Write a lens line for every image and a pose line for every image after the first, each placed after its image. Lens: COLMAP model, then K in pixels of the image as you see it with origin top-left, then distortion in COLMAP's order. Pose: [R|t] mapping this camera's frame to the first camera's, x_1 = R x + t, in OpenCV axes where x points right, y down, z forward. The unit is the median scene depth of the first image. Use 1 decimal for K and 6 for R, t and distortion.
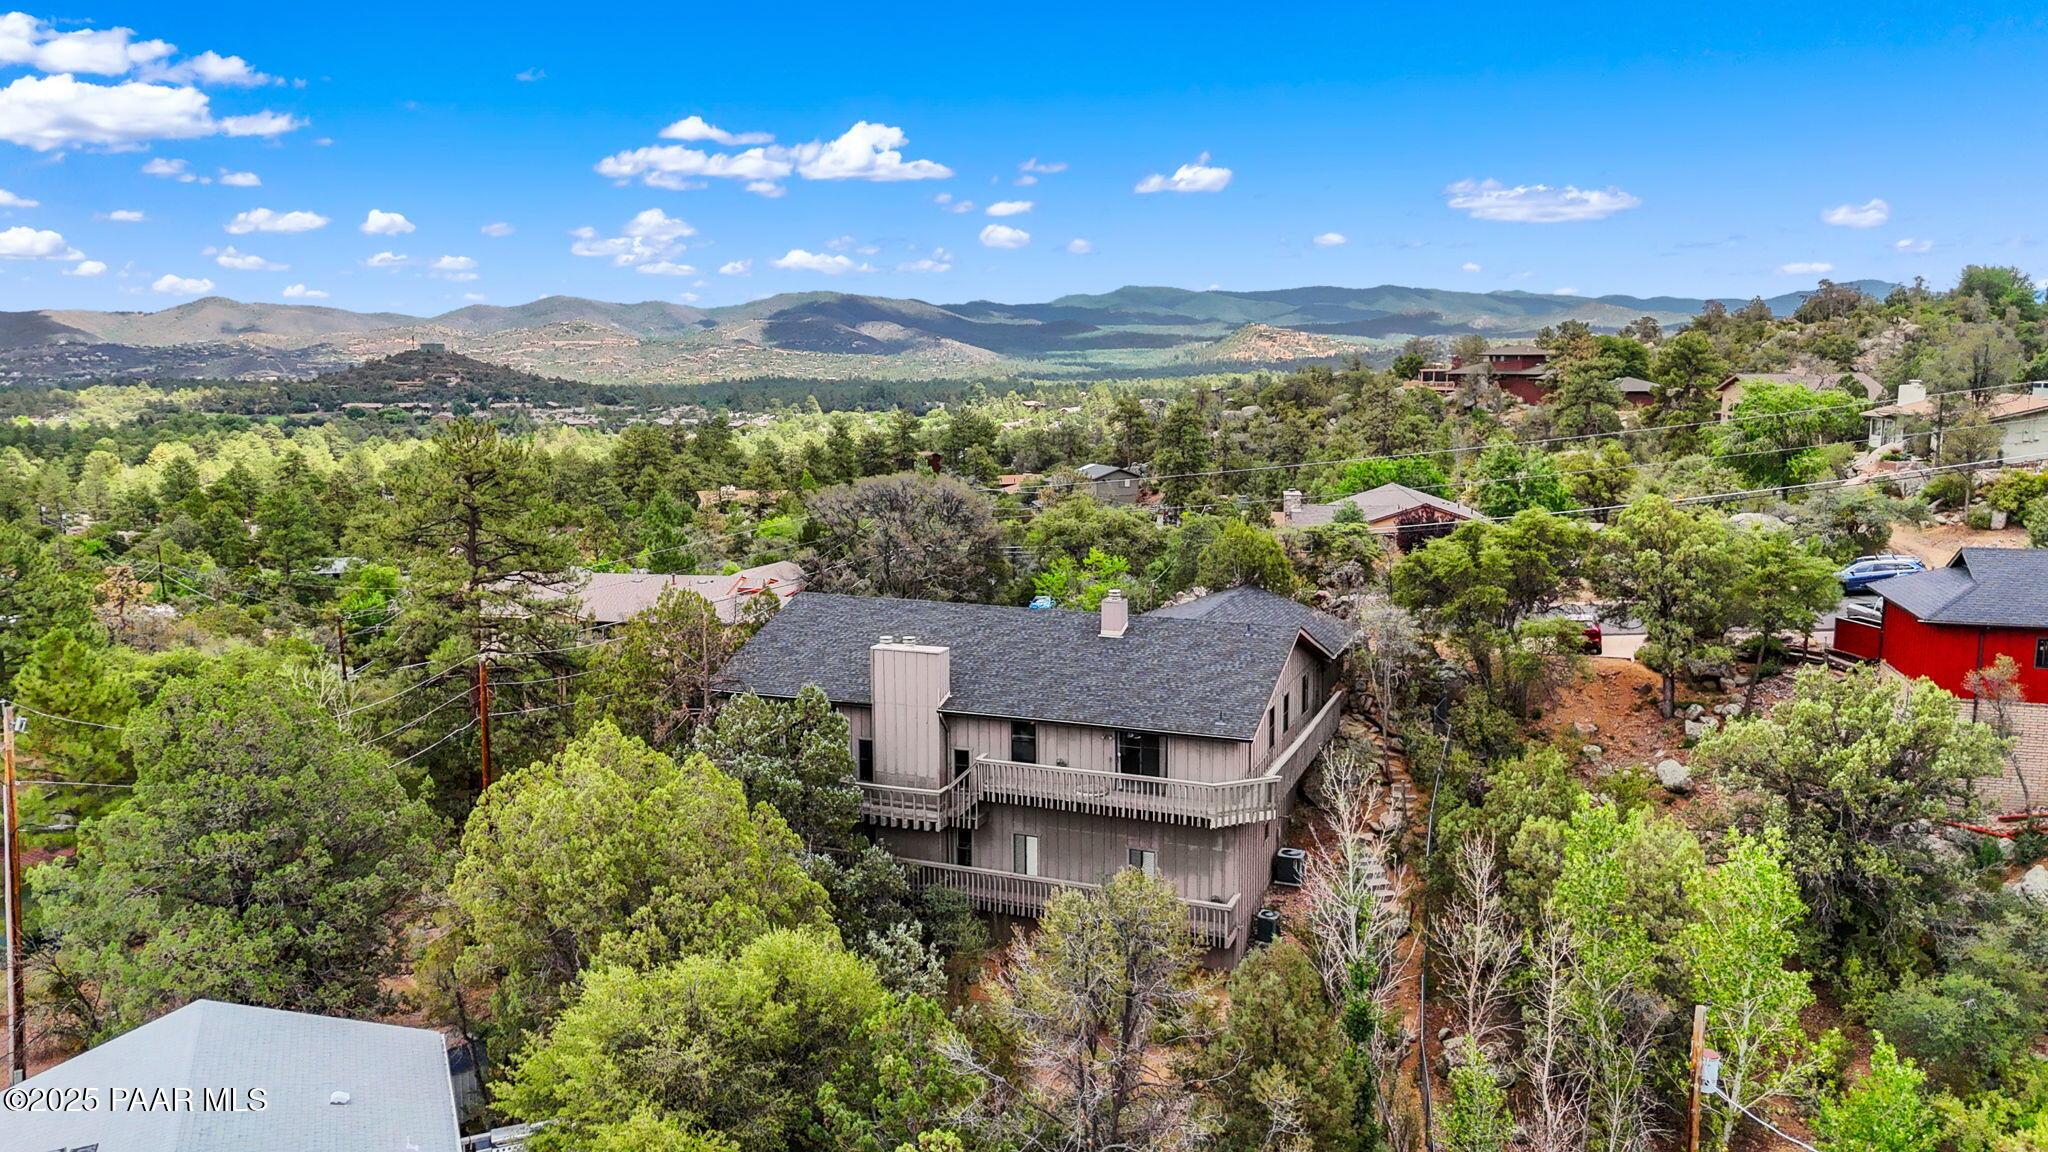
lens RADIAL K [[1479.0, 0, 1024.0], [0, 1479.0, 576.0], [0, 0, 1]] dist [0.049251, -0.121417]
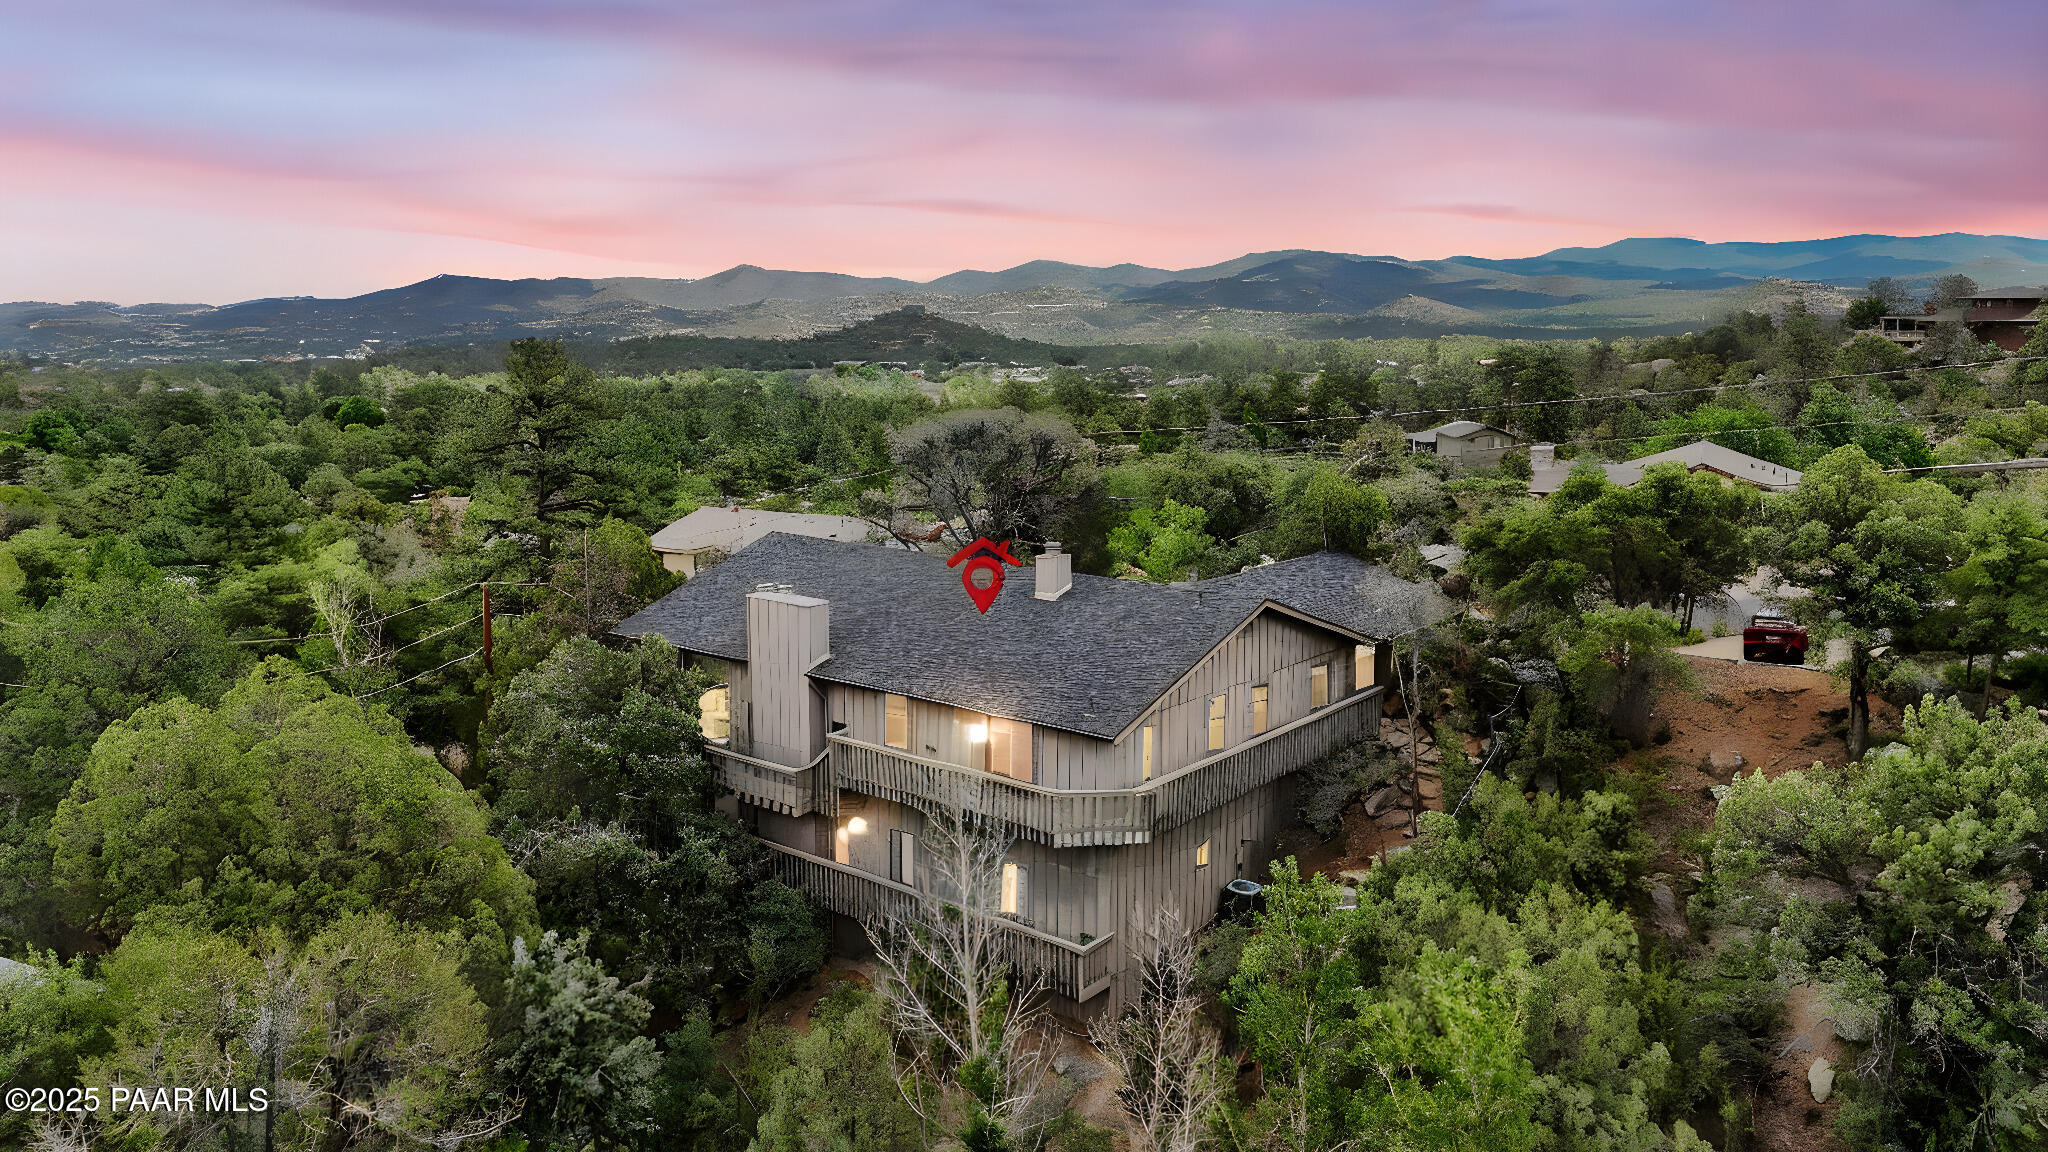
lens RADIAL K [[1479.0, 0, 1024.0], [0, 1479.0, 576.0], [0, 0, 1]] dist [0.049251, -0.121417]
pose [[0.947973, 0.049956, -0.314405, 0.252854], [-0.042352, 0.998622, 0.030974, 0.002648], [0.315520, -0.016047, 0.948783, 0.182507]]
